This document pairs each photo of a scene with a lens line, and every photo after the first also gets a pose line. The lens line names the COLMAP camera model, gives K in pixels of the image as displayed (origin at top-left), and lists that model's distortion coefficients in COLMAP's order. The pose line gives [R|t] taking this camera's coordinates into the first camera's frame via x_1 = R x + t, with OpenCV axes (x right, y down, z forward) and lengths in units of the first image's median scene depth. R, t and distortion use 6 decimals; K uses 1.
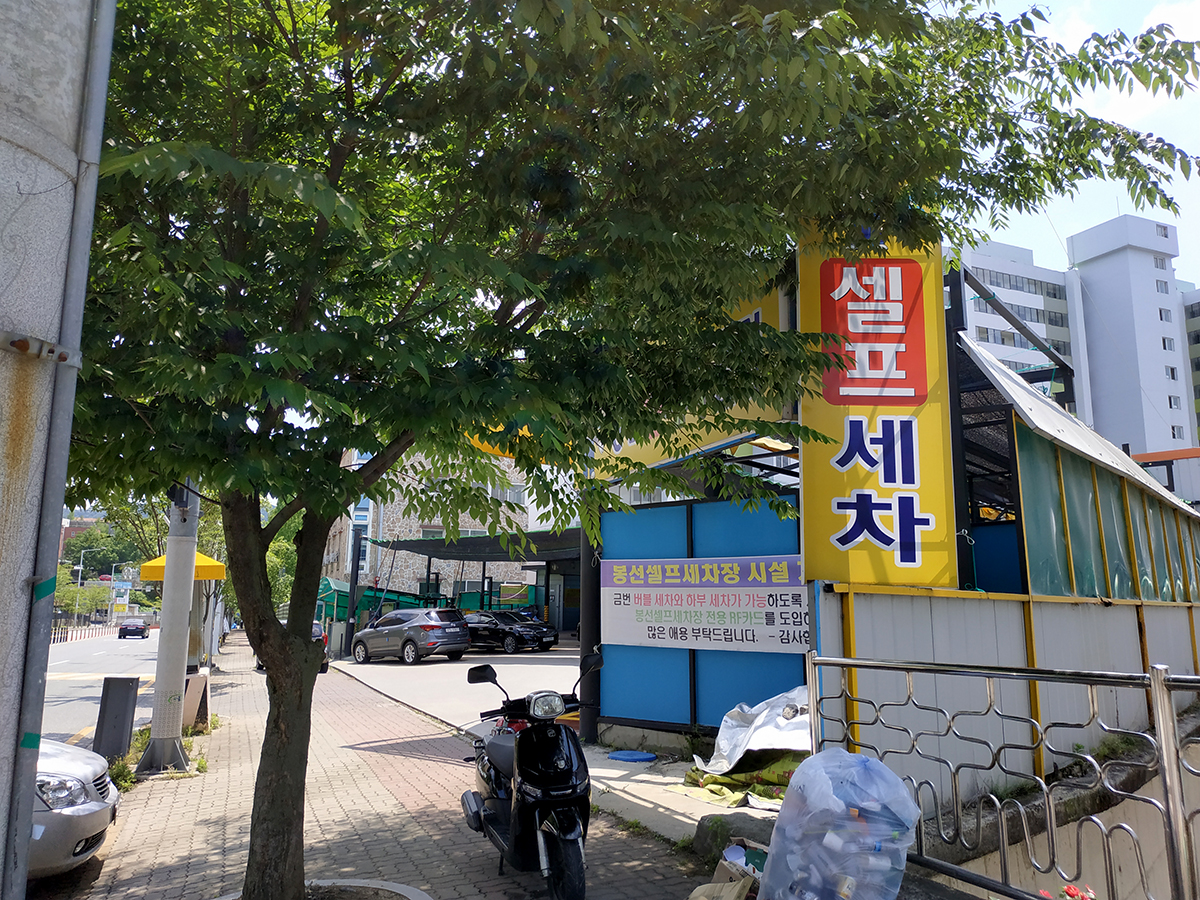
lens RADIAL K [[864.0, 0, 600.2], [0, 864.0, 450.4], [0, 0, 1]] dist [0.006549, -0.000022]
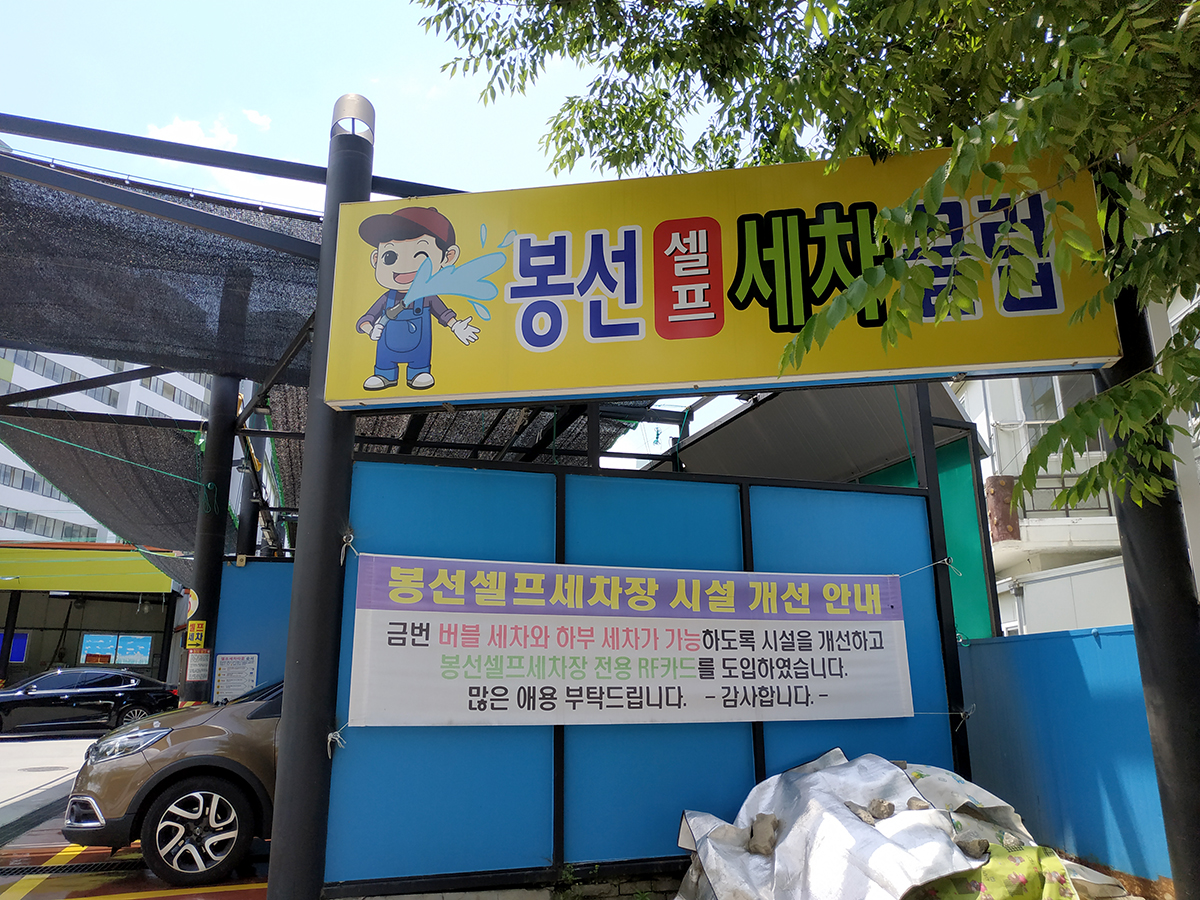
lens RADIAL K [[864.0, 0, 600.4], [0, 864.0, 450.4], [0, 0, 1]] dist [0.006549, -0.000022]
pose [[0.554043, 0.197259, 0.808780, -0.373767], [-0.147524, 0.979410, -0.137816, 0.130246], [-0.819313, -0.042959, 0.571735, 0.674631]]
